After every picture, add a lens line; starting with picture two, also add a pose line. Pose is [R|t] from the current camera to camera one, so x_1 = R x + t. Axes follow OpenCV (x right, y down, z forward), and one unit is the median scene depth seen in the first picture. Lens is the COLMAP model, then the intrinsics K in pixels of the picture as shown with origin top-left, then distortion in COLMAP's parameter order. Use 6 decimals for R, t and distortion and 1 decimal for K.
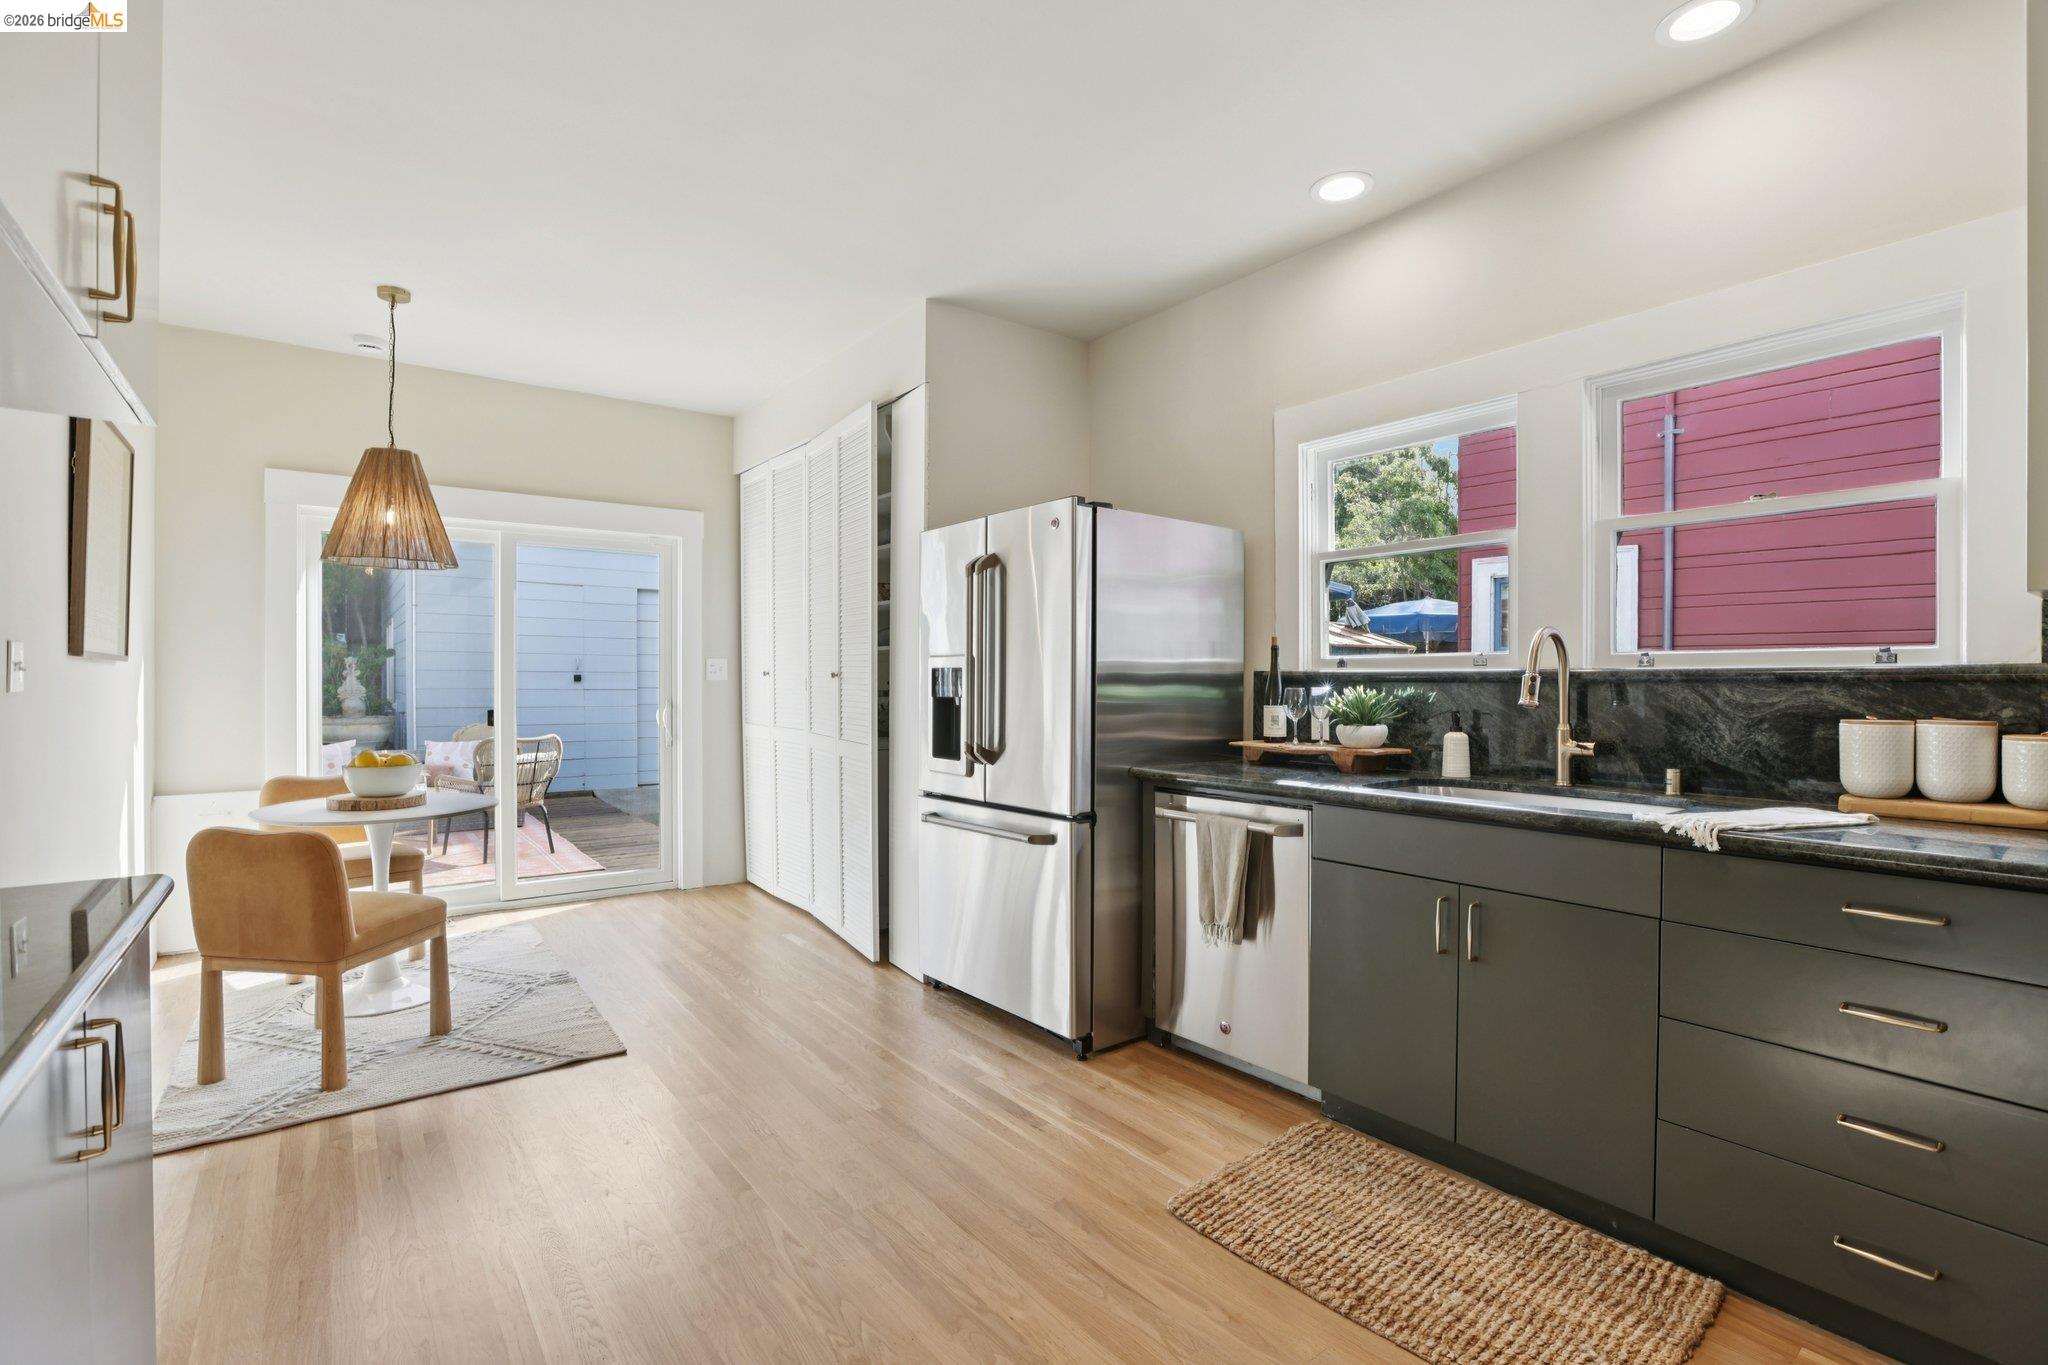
lens RADIAL K [[939.5, 0, 1024.7], [0, 939.5, 684.3], [0, 0, 1]] dist [-0.040050, 0.015053]
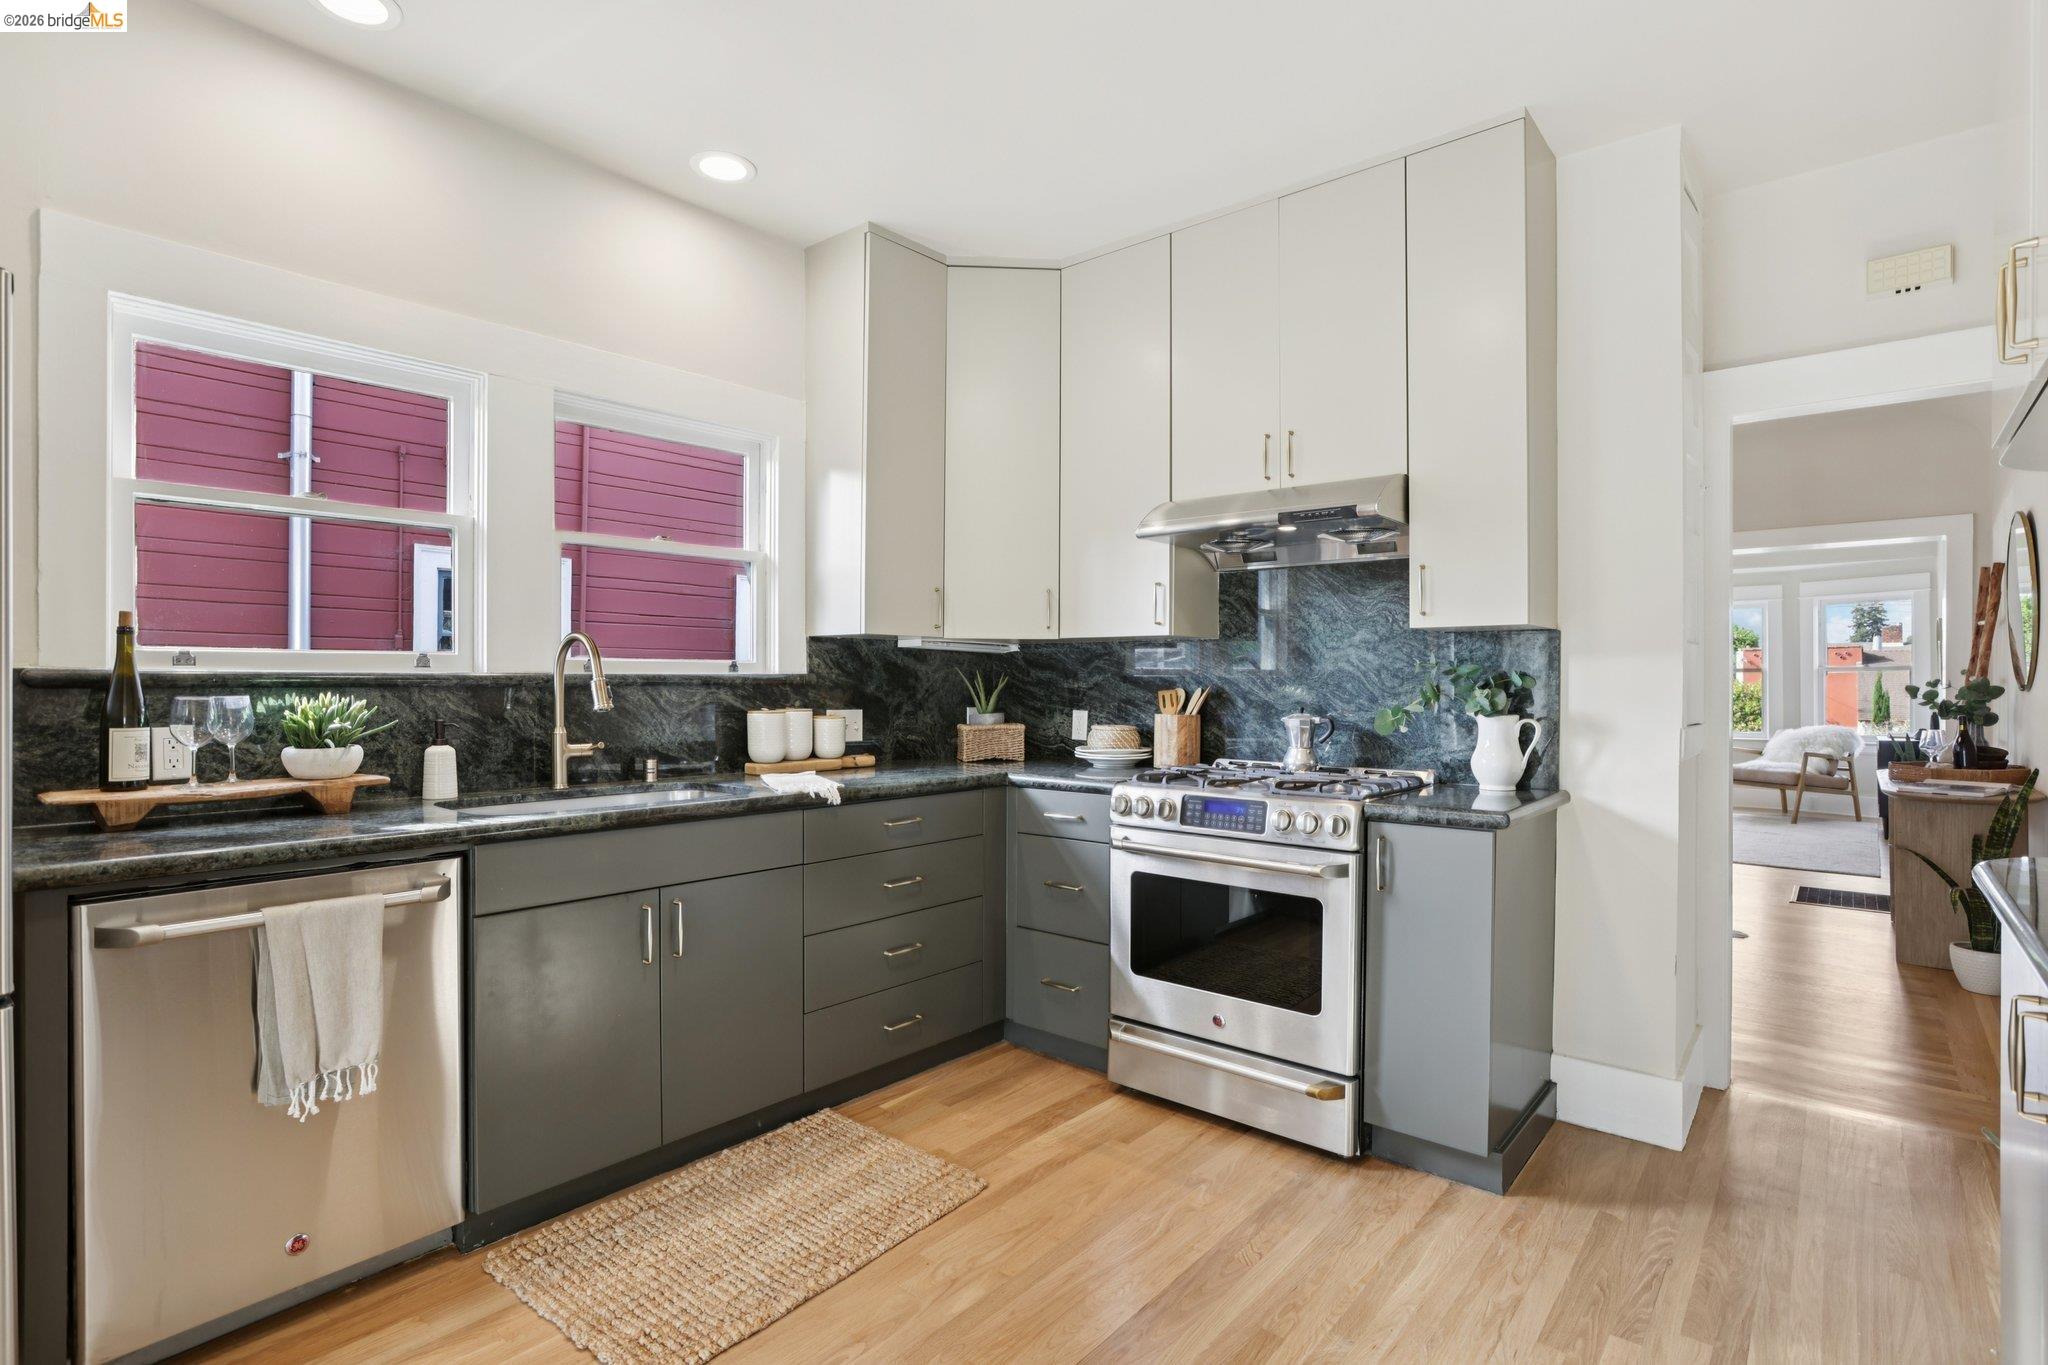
lens RADIAL K [[997.0, 0, 1012.2], [0, 997.0, 688.5], [0, 0, 1]] dist [-0.025215, 0.004490]
pose [[-0.200170, -0.007197, 0.979735, -0.569095], [0.004964, 0.999953, 0.008360, -0.006456], [-0.979749, 0.006537, -0.200125, 0.727280]]
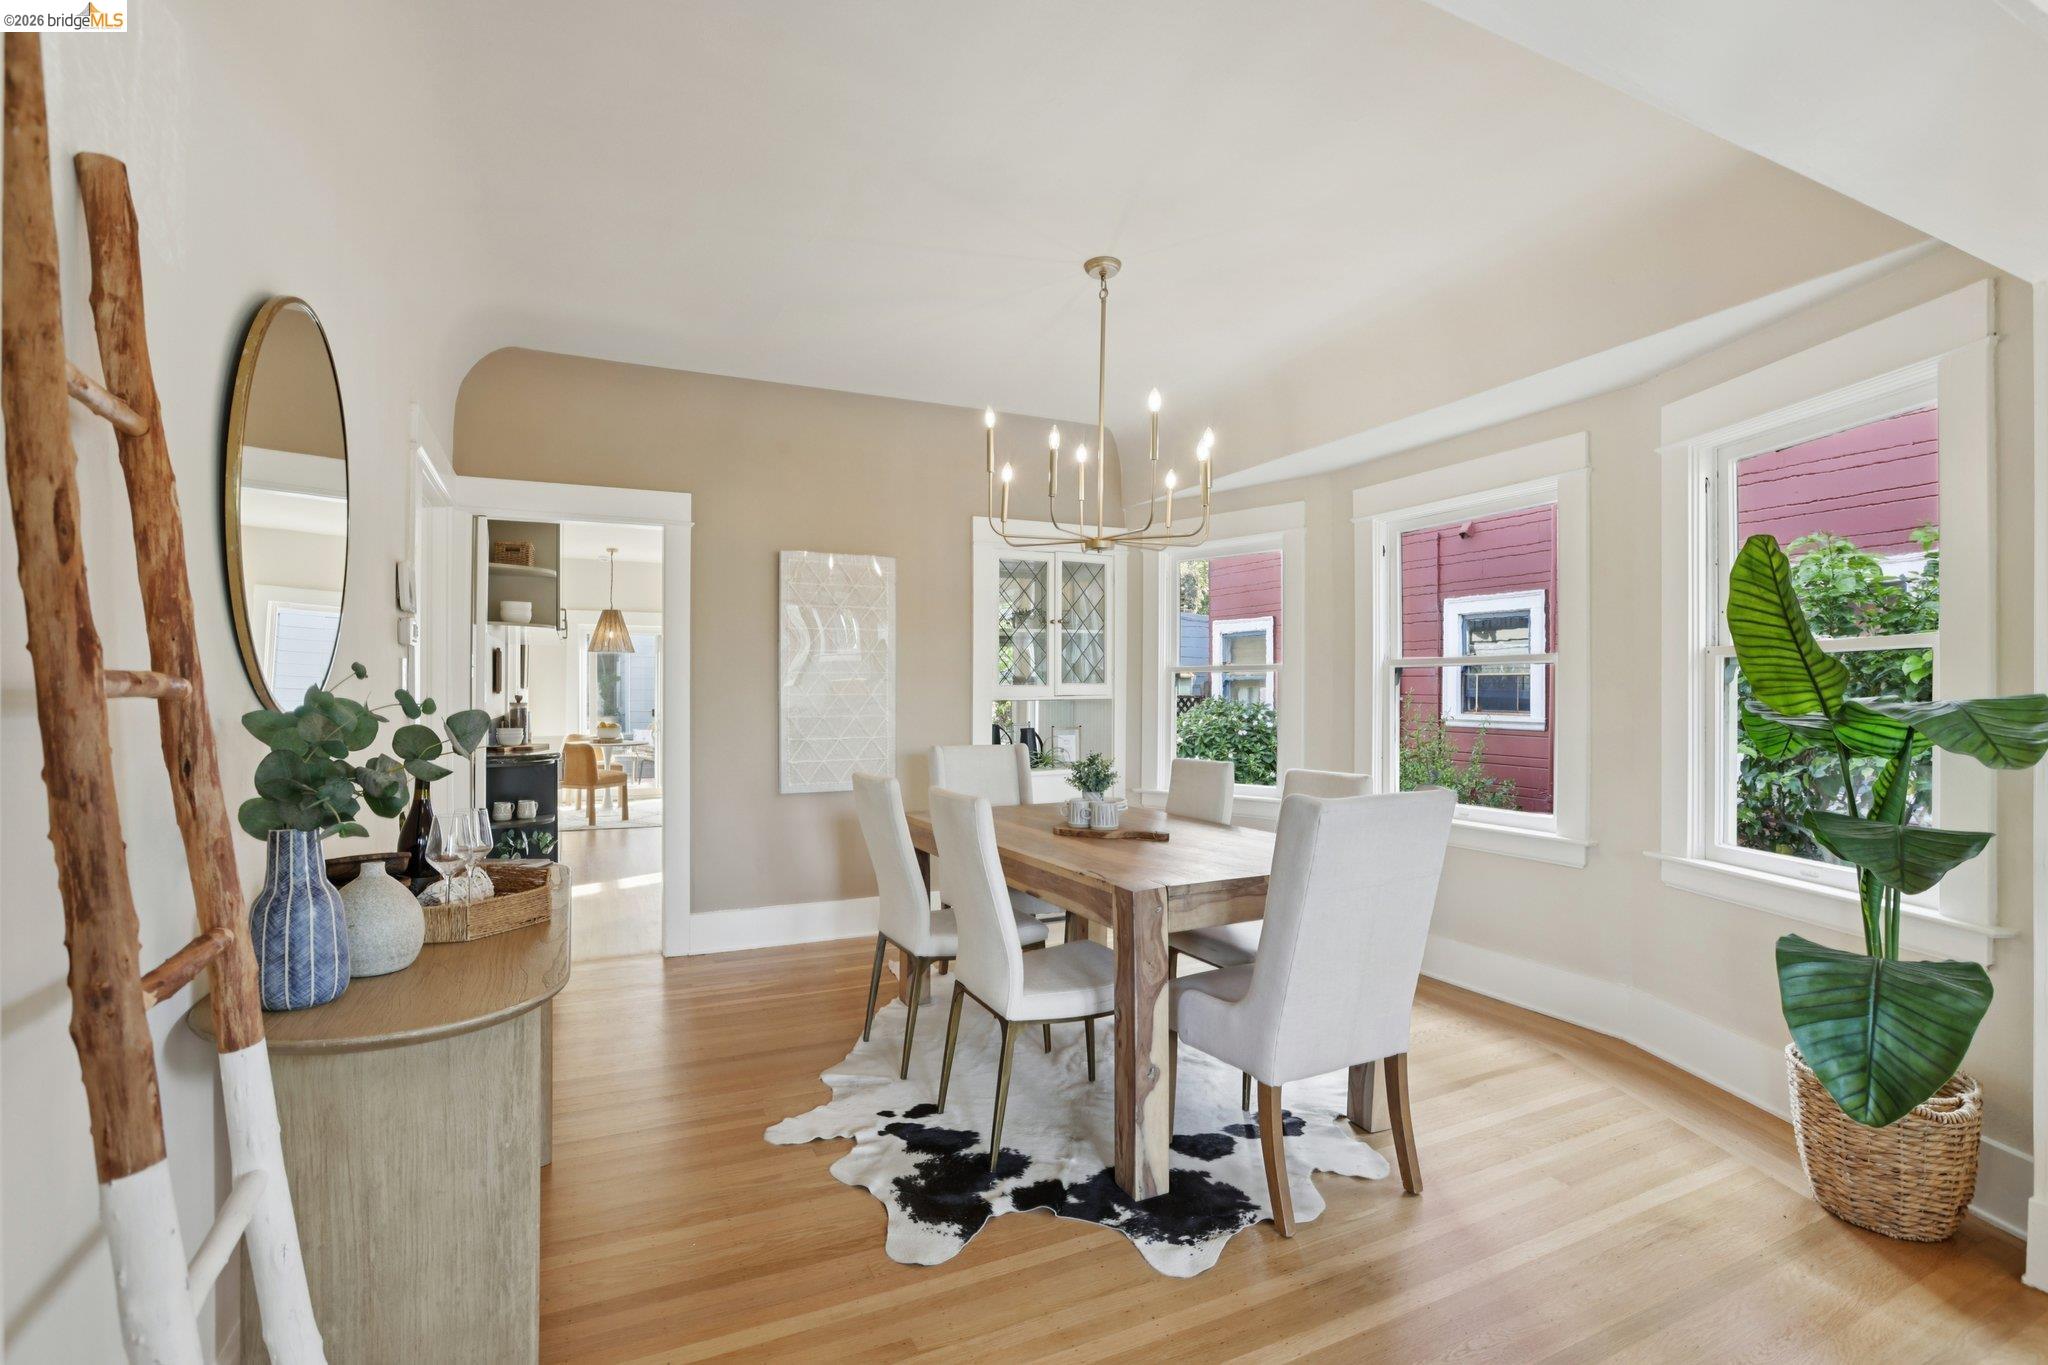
lens RADIAL K [[939.5, 0, 1027.7], [0, 939.5, 698.3], [0, 0, 1]] dist [-0.040050, 0.015053]
pose [[0.979108, 0.001937, -0.203330, 0.964463], [-0.002243, 0.999997, -0.001271, 0.002149], [0.203327, 0.001701, 0.979109, -1.288984]]
